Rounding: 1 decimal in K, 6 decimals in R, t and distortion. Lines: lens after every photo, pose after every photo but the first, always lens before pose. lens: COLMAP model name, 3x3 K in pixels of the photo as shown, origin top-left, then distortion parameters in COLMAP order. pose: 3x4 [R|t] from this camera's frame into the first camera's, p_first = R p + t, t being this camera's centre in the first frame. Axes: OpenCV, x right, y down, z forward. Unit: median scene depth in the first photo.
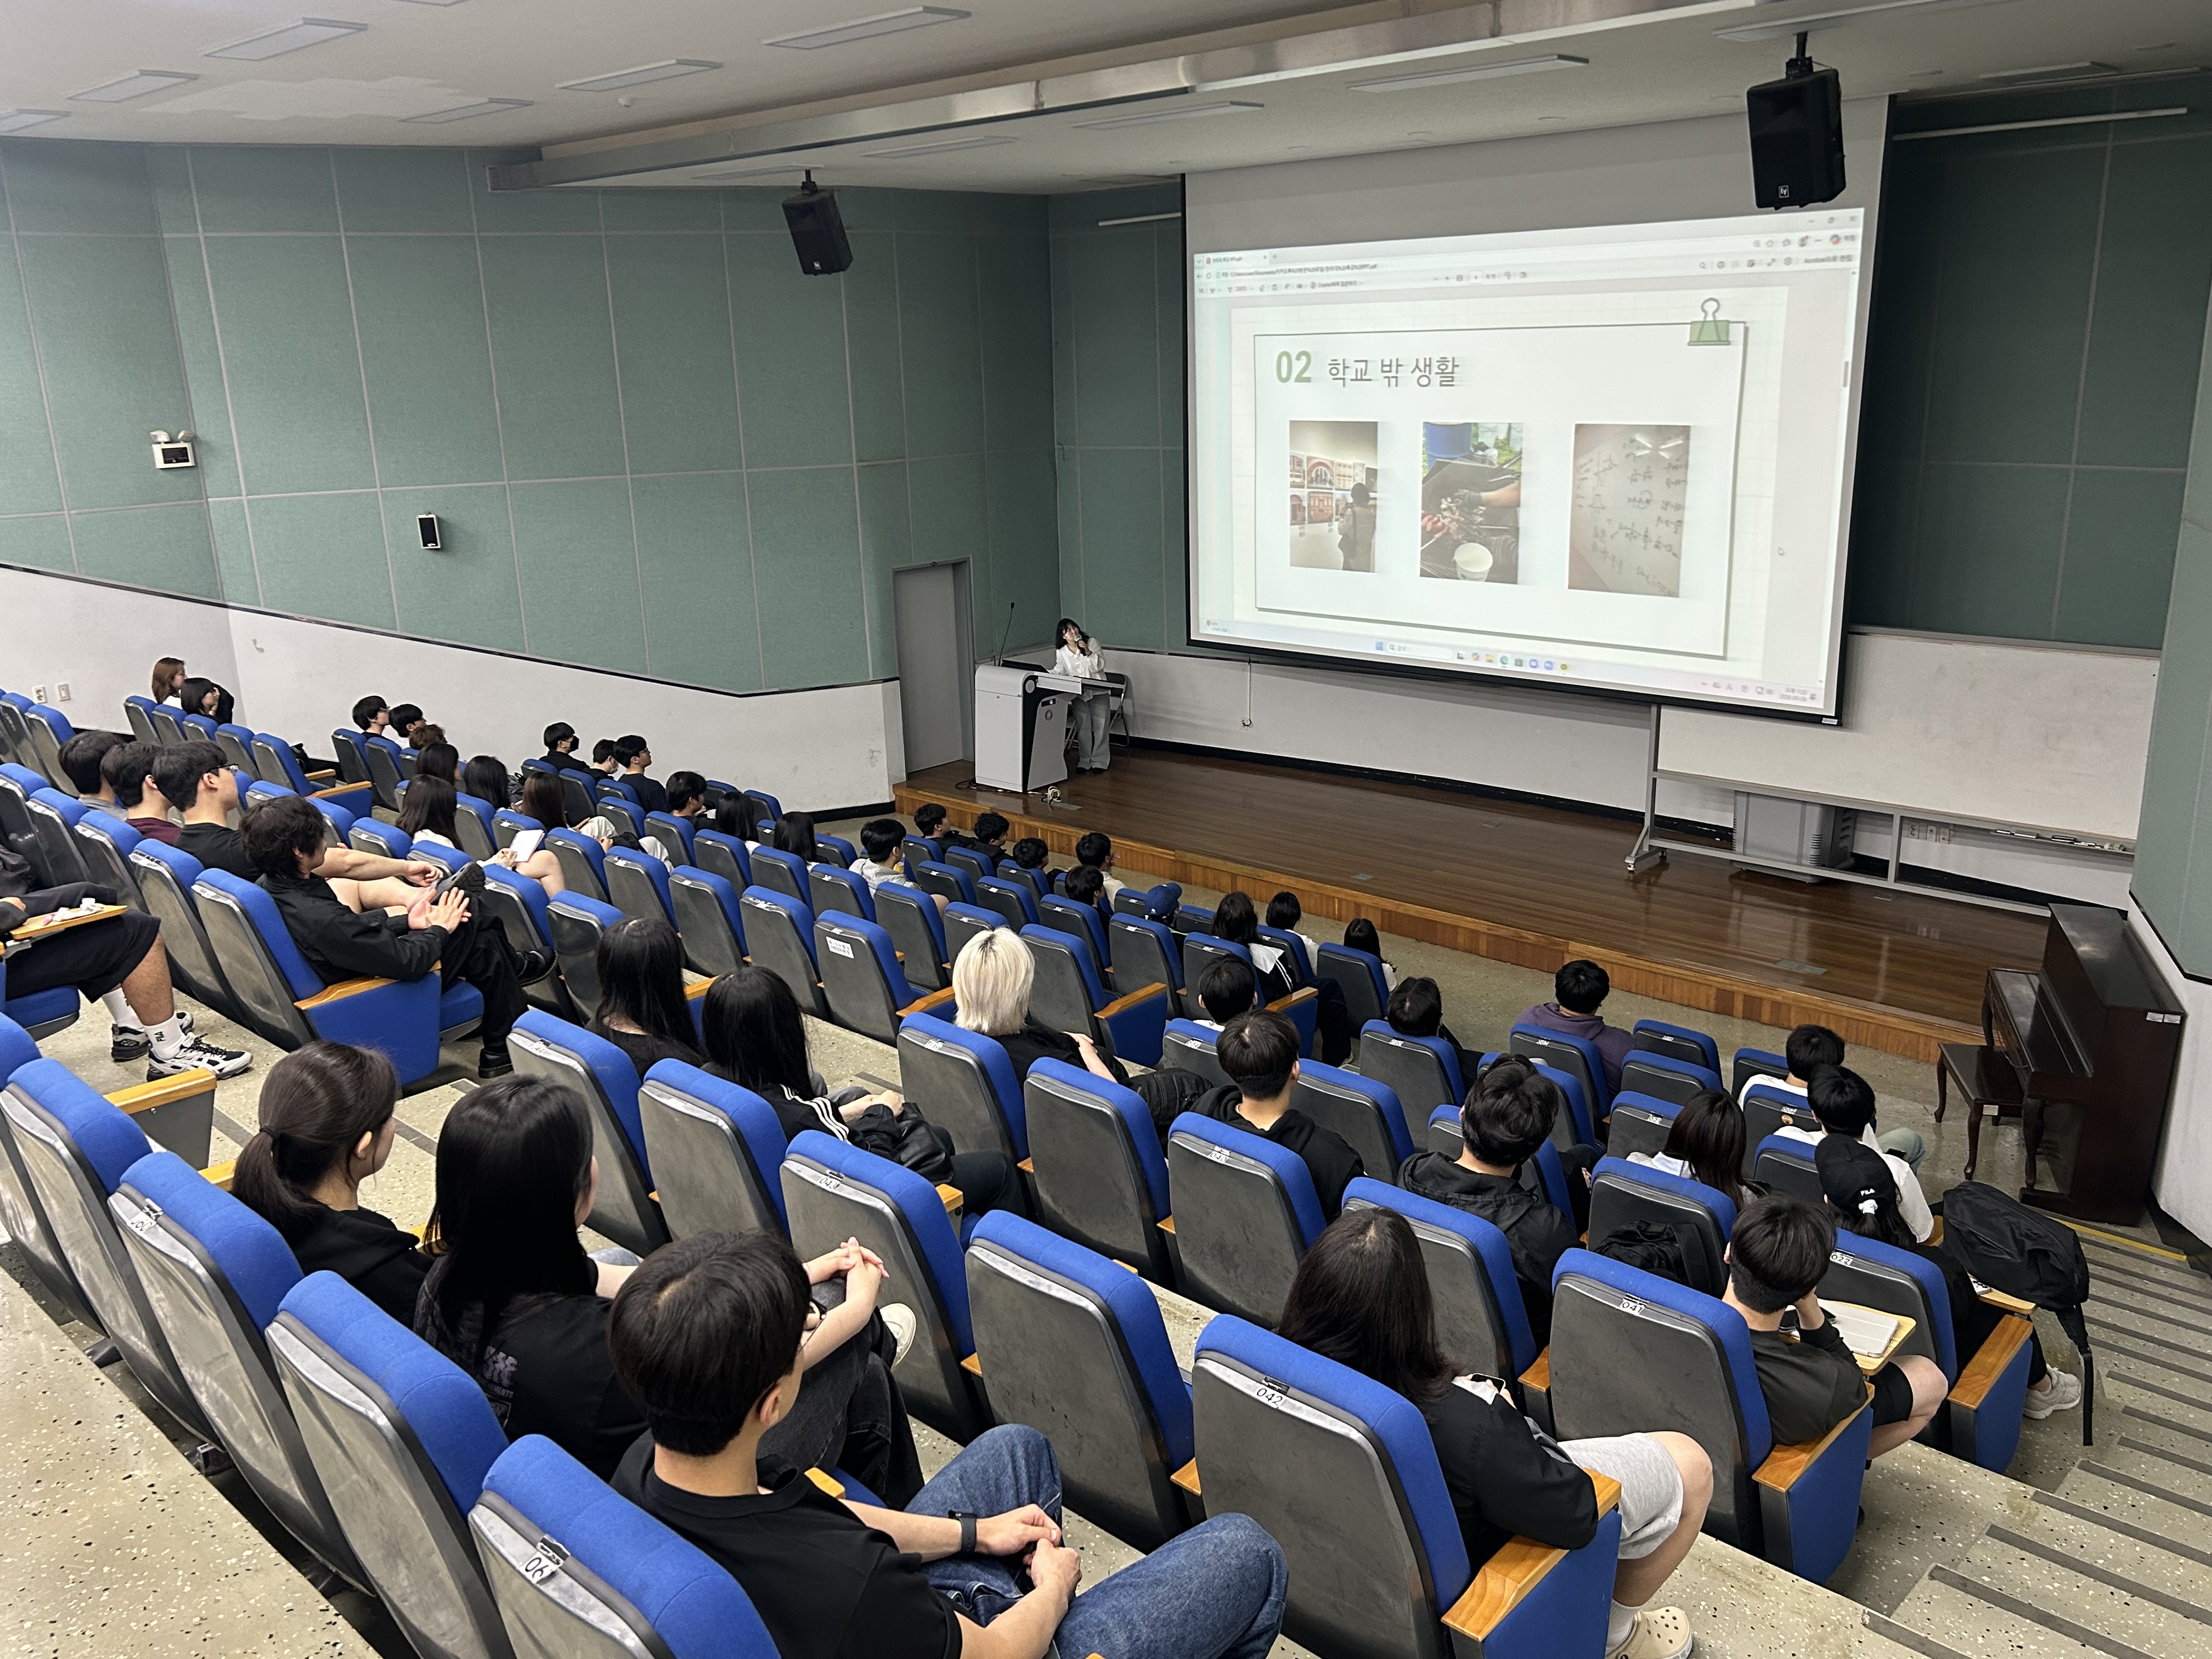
lens RADIAL K [[1780.2, 0, 1096.9], [0, 1780.2, 819.9], [0, 0, 1]] dist [0.078296, -0.106080]
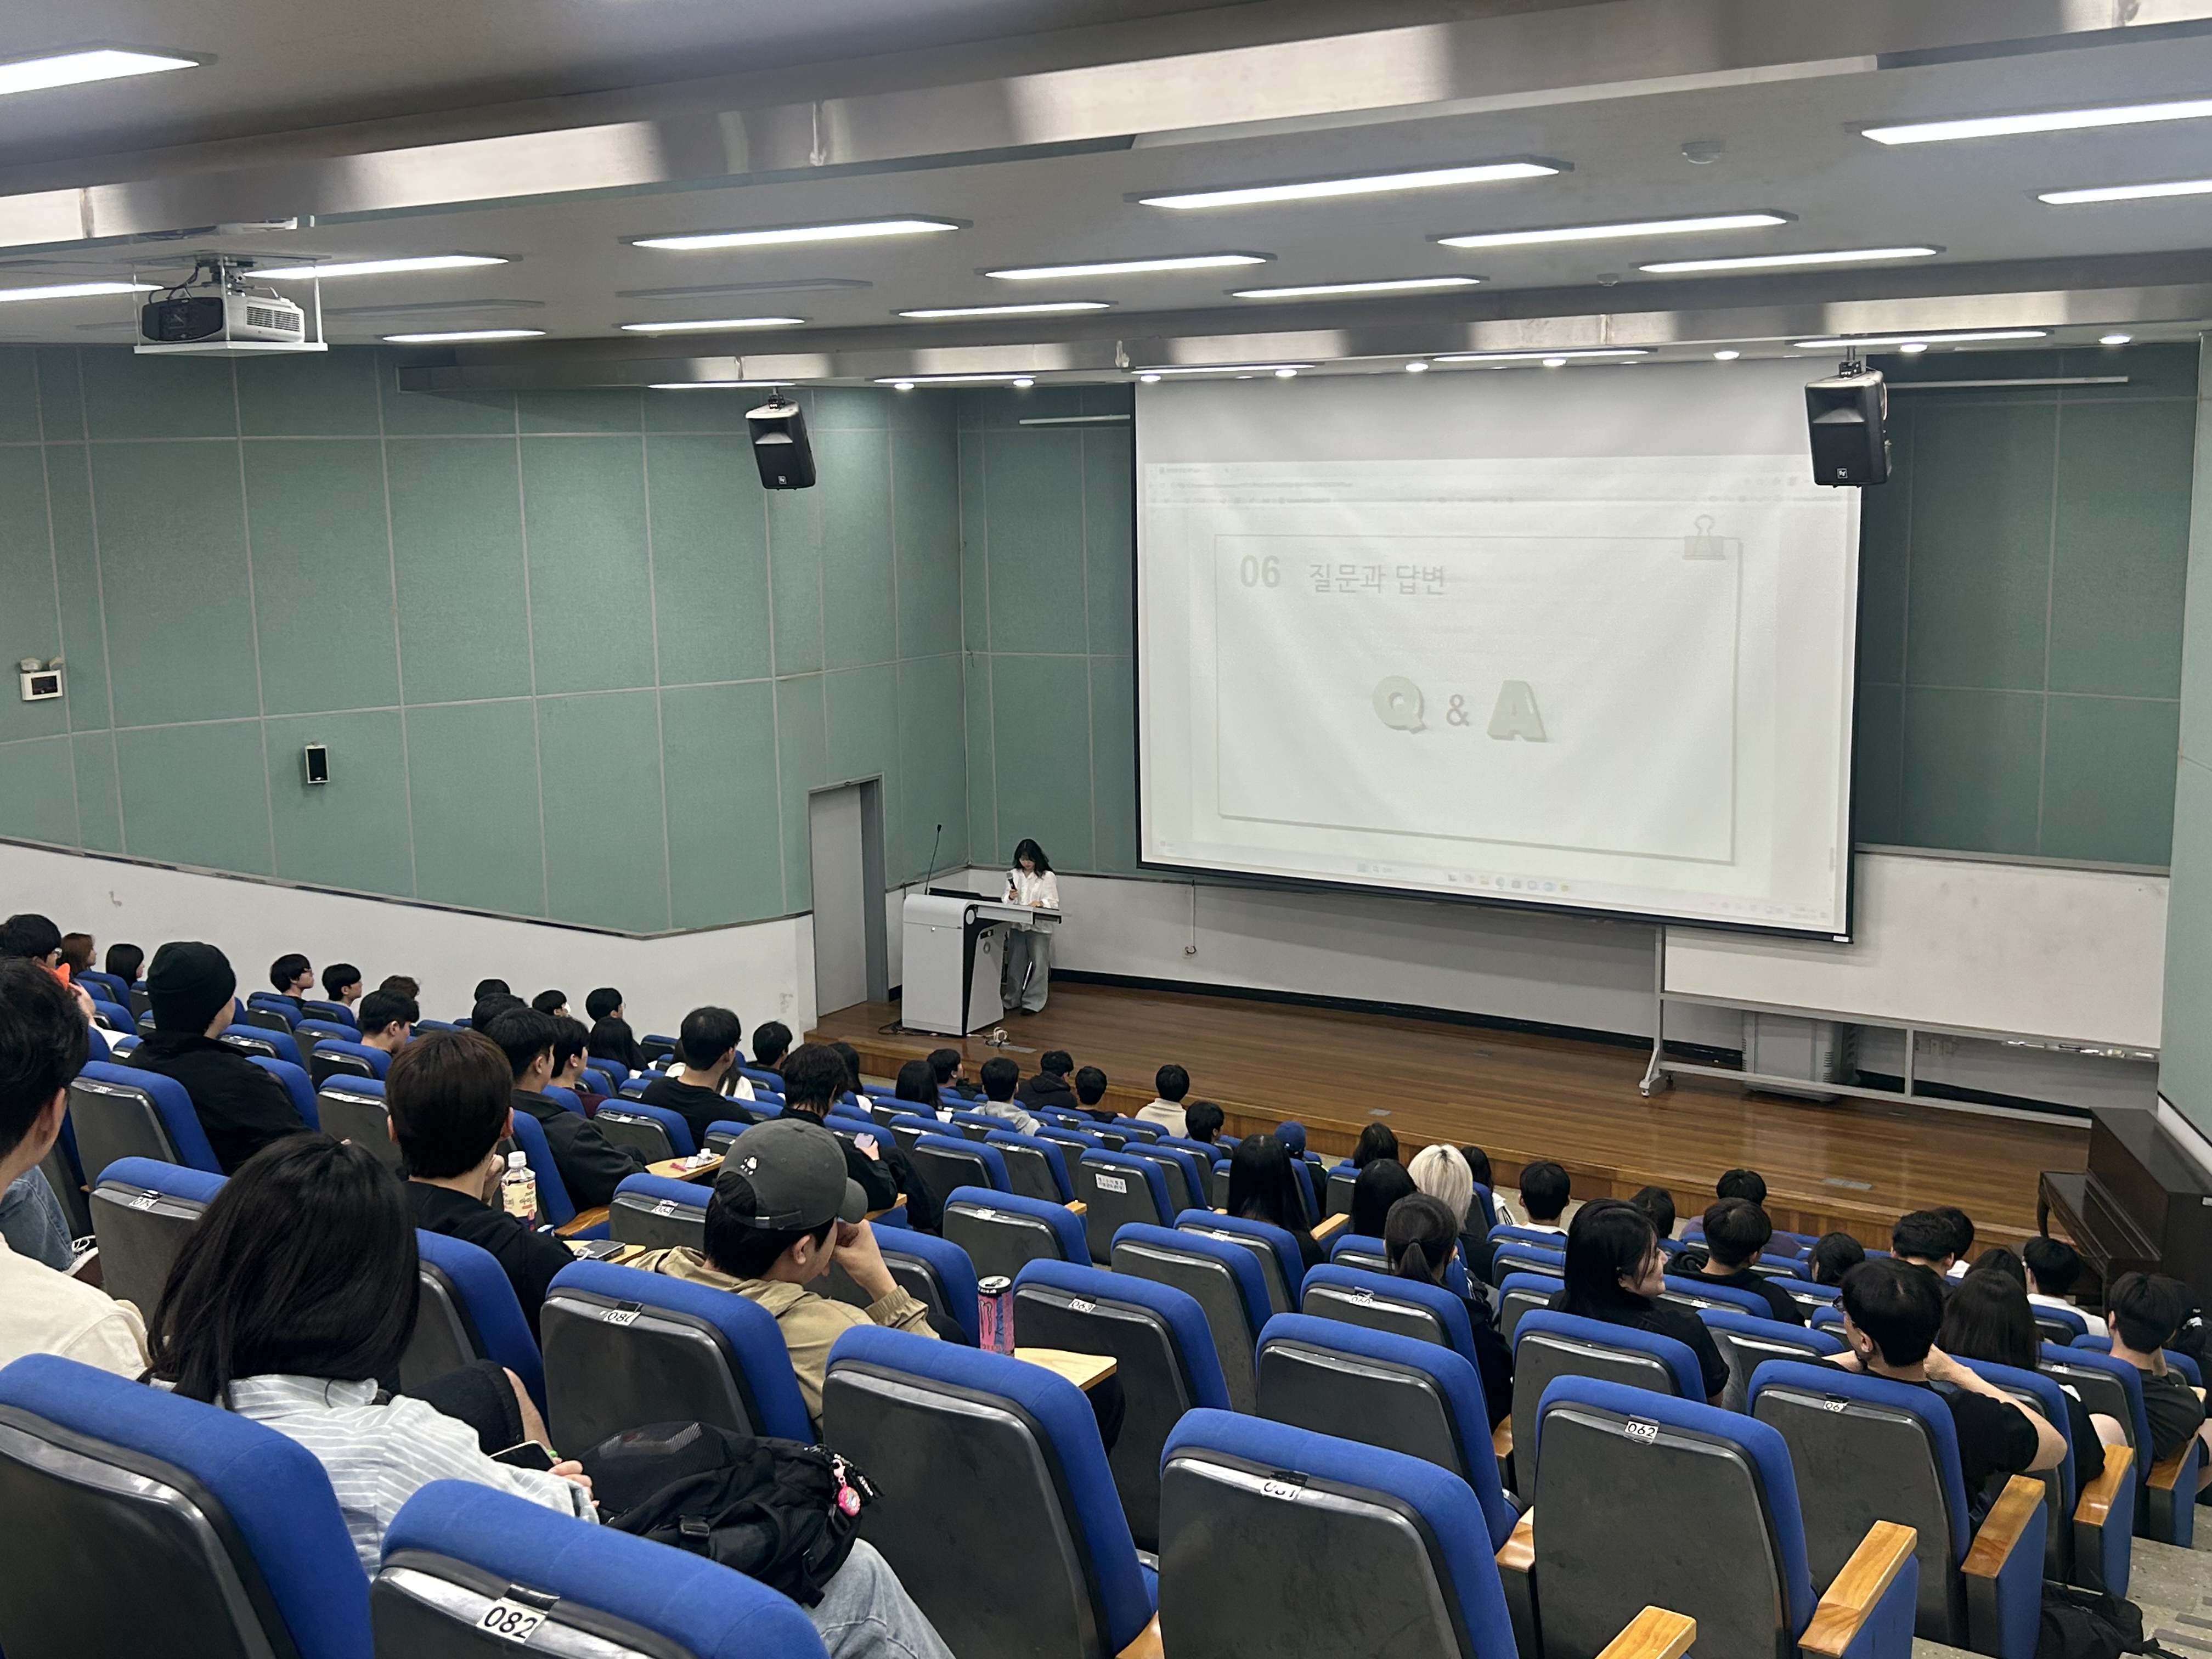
lens RADIAL K [[2312.9, 0, 1099.9], [0, 2312.9, 818.8], [0, 0, 1]] dist [0.231776, -0.758438]
pose [[0.983721, -0.017666, 0.178832, -0.222637], [0.036408, 0.994111, -0.102070, -0.001989], [-0.175976, 0.106919, 0.978571, -0.214172]]
